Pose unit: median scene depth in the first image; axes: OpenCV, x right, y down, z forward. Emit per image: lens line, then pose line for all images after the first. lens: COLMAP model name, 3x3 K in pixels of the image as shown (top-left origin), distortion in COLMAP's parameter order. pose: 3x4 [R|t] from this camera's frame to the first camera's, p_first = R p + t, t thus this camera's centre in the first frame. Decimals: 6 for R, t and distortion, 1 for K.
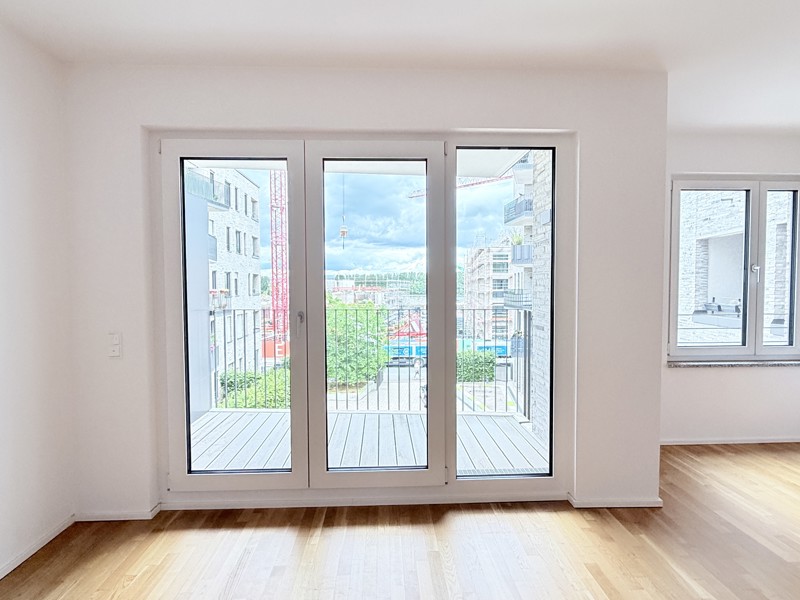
lens RADIAL K [[427.6, 0, 398.7], [0, 427.6, 302.8], [0, 0, 1]] dist [0.002517, -0.000082]
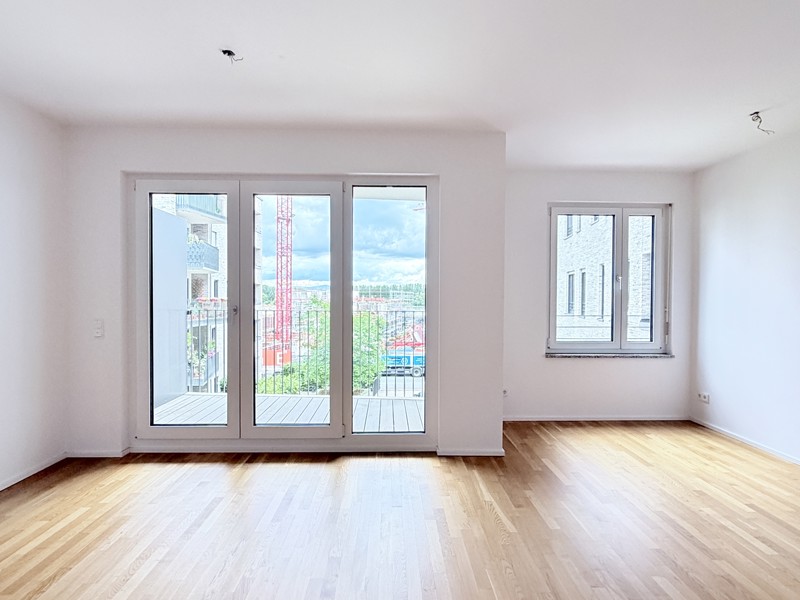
lens RADIAL K [[428.7, 0, 398.8], [0, 428.7, 304.7], [0, 0, 1]] dist [-0.001023, 0.000350]
pose [[0.999816, 0.009236, -0.016842, 0.255395], [-0.009610, 0.999706, -0.022283, 0.034143], [0.016631, 0.022441, 0.999610, -0.284650]]
